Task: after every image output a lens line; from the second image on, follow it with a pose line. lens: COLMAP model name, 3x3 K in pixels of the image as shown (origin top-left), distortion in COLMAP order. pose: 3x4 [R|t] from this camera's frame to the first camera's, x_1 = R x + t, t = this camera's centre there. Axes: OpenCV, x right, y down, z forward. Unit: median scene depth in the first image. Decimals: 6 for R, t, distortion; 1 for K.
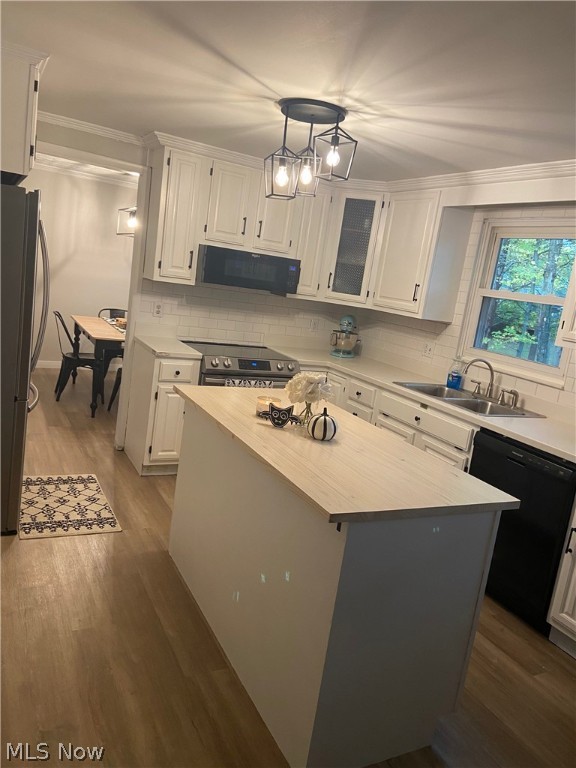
lens RADIAL K [[571.7, 0, 288.0], [0, 571.7, 384.0], [0, 0, 1]] dist [0.166167, -0.193172]
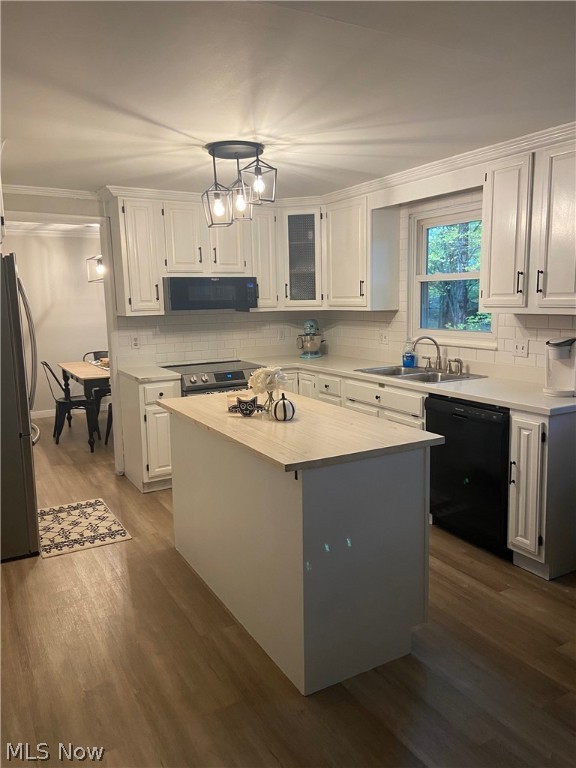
lens RADIAL K [[571.7, 0, 288.0], [0, 571.7, 384.0], [0, 0, 1]] dist [0.166167, -0.193172]
pose [[0.986016, -0.166191, 0.012344, 0.038700], [0.166509, 0.985516, -0.032127, 0.037849], [-0.006826, 0.033733, 0.999408, -0.110340]]
